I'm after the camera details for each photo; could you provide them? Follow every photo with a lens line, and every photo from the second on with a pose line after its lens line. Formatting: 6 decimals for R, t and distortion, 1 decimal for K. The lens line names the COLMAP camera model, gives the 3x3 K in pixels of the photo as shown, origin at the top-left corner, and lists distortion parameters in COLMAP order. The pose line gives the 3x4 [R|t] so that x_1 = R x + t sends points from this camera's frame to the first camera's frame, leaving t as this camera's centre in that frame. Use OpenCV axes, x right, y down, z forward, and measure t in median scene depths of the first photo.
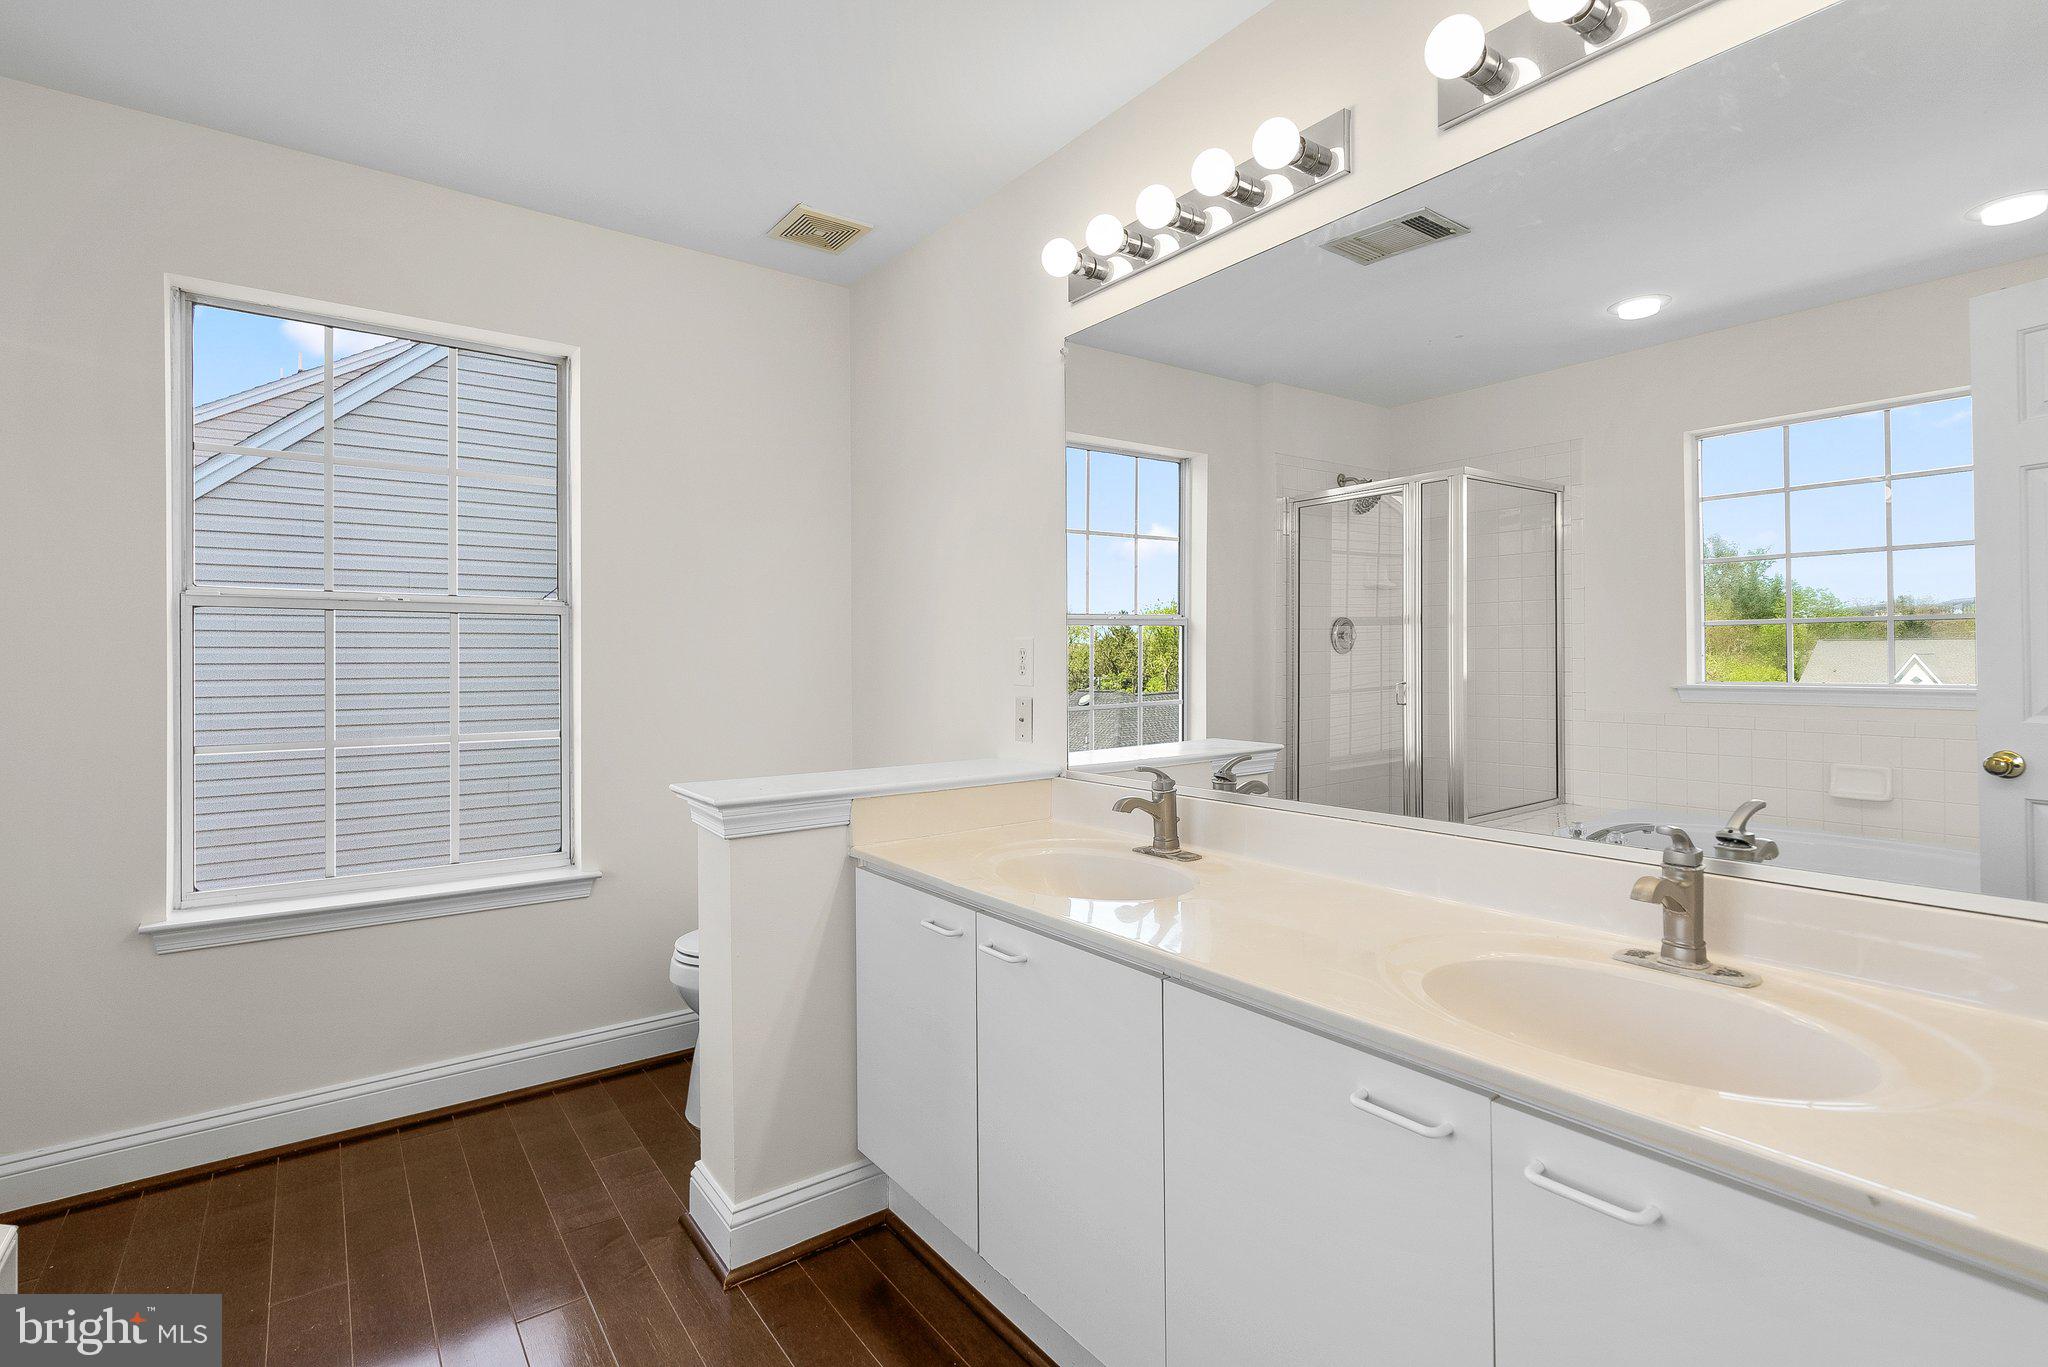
lens RADIAL K [[947.7, 0, 1023.9], [0, 947.7, 656.7], [0, 0, 1]] dist [-0.021509, 0.000110]
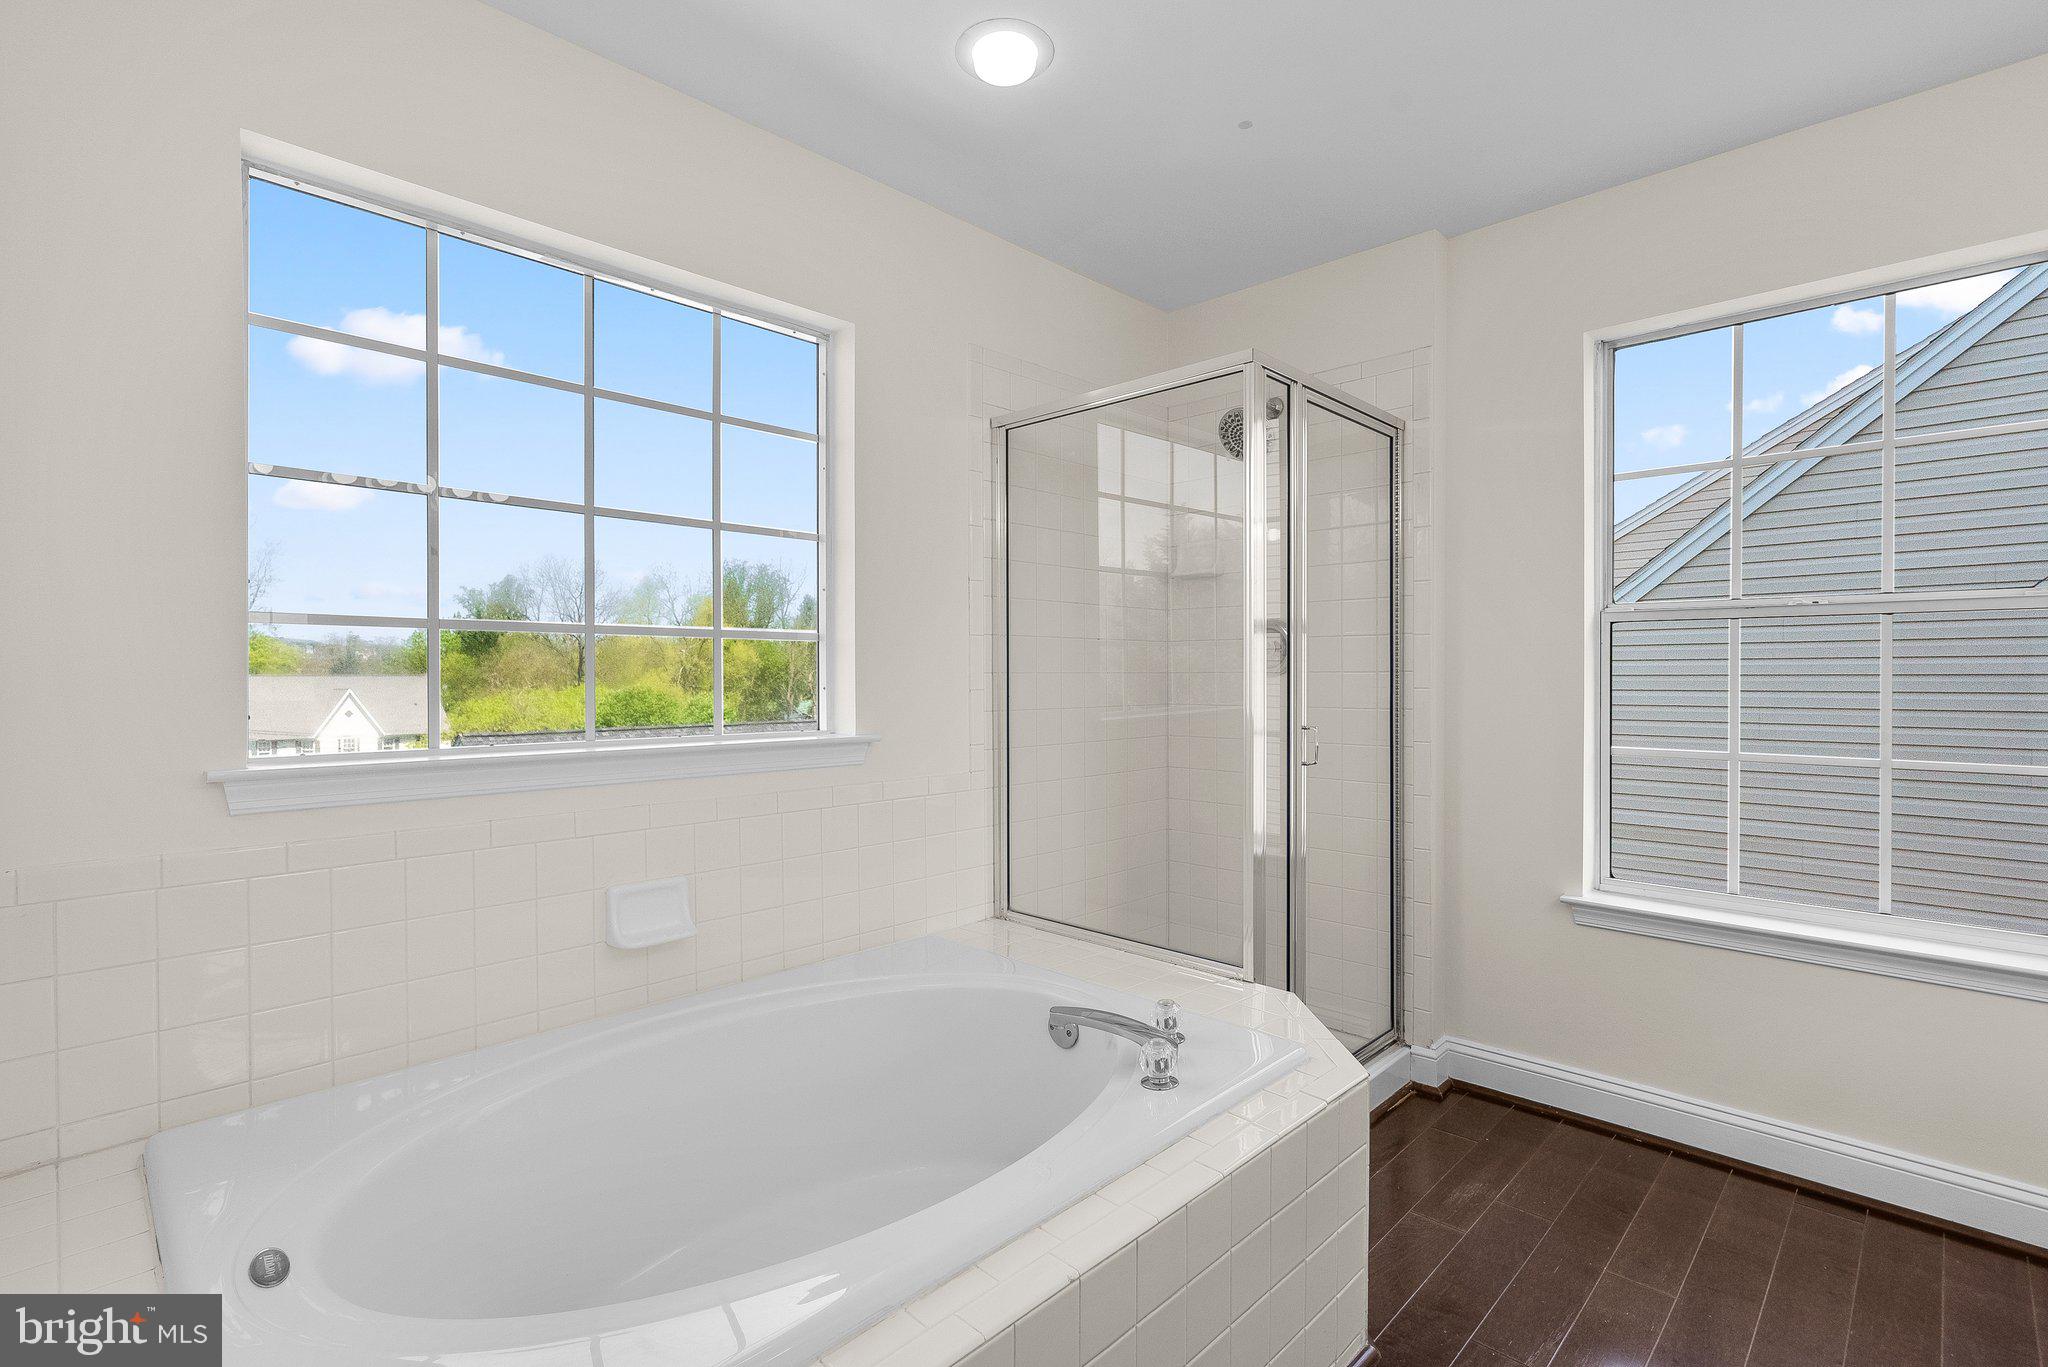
lens RADIAL K [[955.4, 0, 1024.0], [0, 955.4, 683.5], [0, 0, 1]] dist [-0.000156, 0.000381]
pose [[0.155518, 0.014747, -0.987723, 0.133620], [0.000301, 0.999888, 0.014976, 0.001709], [0.987833, -0.002626, 0.155497, 0.126096]]
